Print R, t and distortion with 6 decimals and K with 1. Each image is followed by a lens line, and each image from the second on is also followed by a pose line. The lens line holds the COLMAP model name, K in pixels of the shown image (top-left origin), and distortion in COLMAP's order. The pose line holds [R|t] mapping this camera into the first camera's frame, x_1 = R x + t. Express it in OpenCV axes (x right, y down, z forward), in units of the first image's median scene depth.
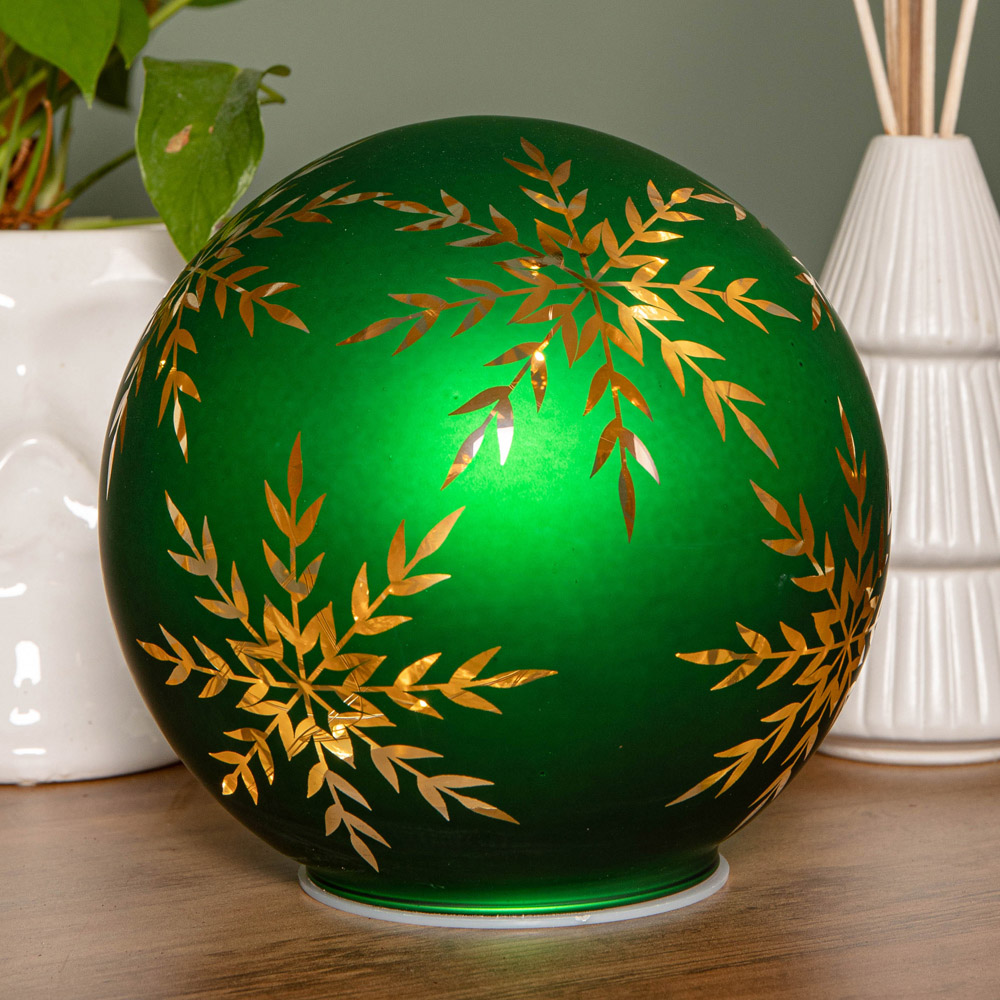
lens RADIAL K [[3976.3, 0, 498.0], [0, 3976.3, 499.4], [0, 0, 1]] dist [-0.413274, 0.000000]
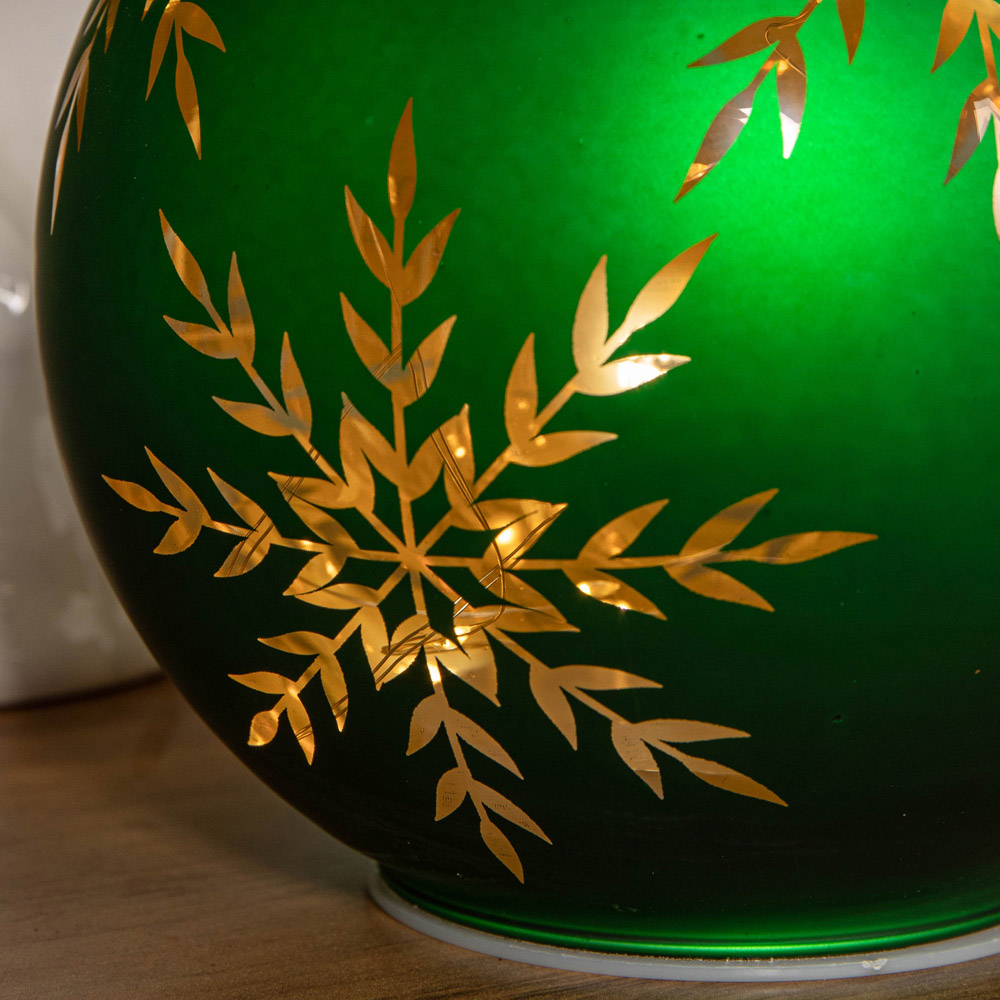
lens RADIAL K [[3682.2, 0, 503.8], [0, 3682.2, 500.7], [0, 0, 1]] dist [-0.166254, 0.000000]
pose [[0.999124, 0.009664, 0.040720, -0.056354], [-0.010865, 0.999509, 0.029393, 0.023449], [-0.040416, -0.029810, 0.998738, 0.478628]]
